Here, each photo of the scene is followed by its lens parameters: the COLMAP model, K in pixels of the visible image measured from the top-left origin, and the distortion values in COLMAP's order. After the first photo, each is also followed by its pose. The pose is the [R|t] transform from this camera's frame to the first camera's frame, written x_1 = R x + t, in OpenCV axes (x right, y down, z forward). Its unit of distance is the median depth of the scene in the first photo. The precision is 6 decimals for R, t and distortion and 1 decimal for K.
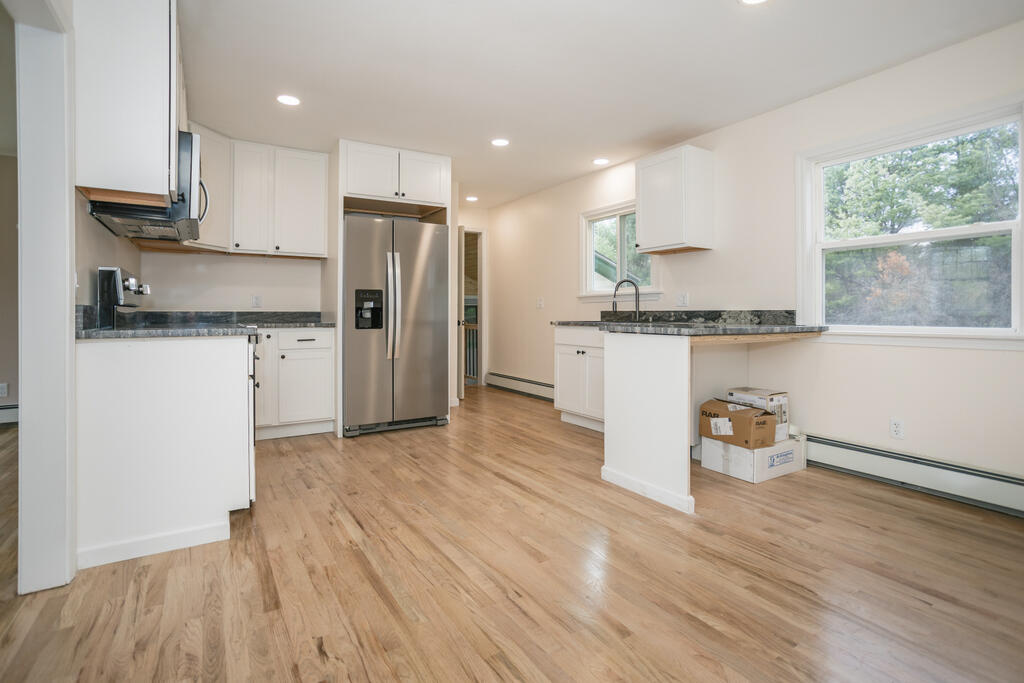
lens RADIAL K [[490.4, 0, 531.1], [0, 490.4, 328.5], [0, 0, 1]] dist [-0.050691, 0.023163]
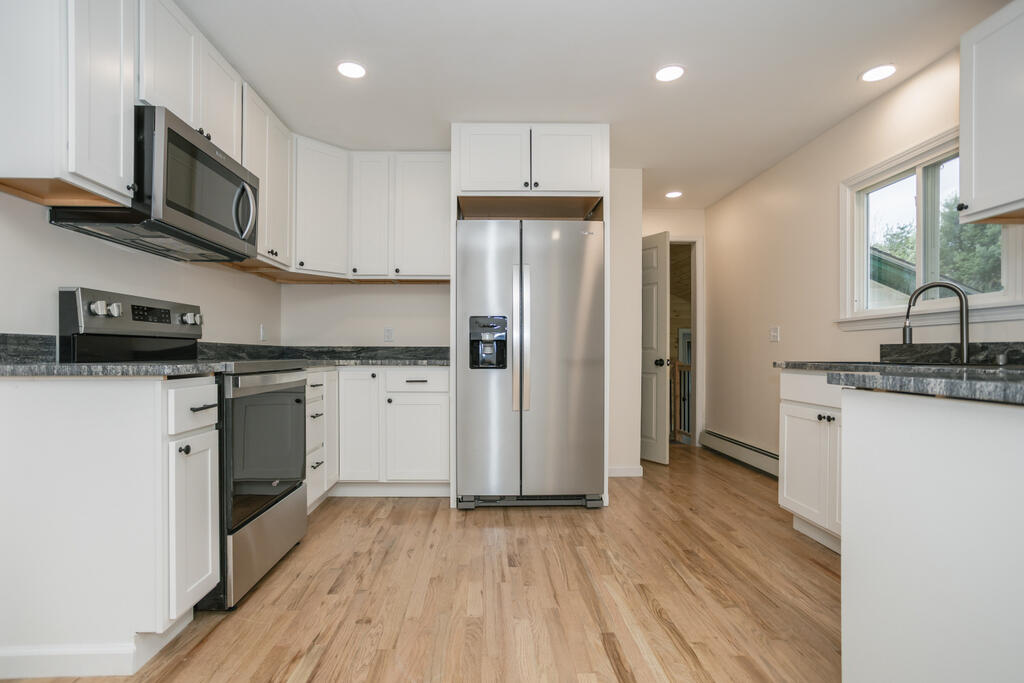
lens RADIAL K [[507.0, 0, 498.4], [0, 507.0, 360.5], [0, 0, 1]] dist [-0.041438, 0.024507]
pose [[0.847724, 0.009721, -0.530348, 0.090517], [-0.017765, 0.999791, -0.010071, -0.004349], [0.530140, 0.017959, 0.847720, 0.337032]]
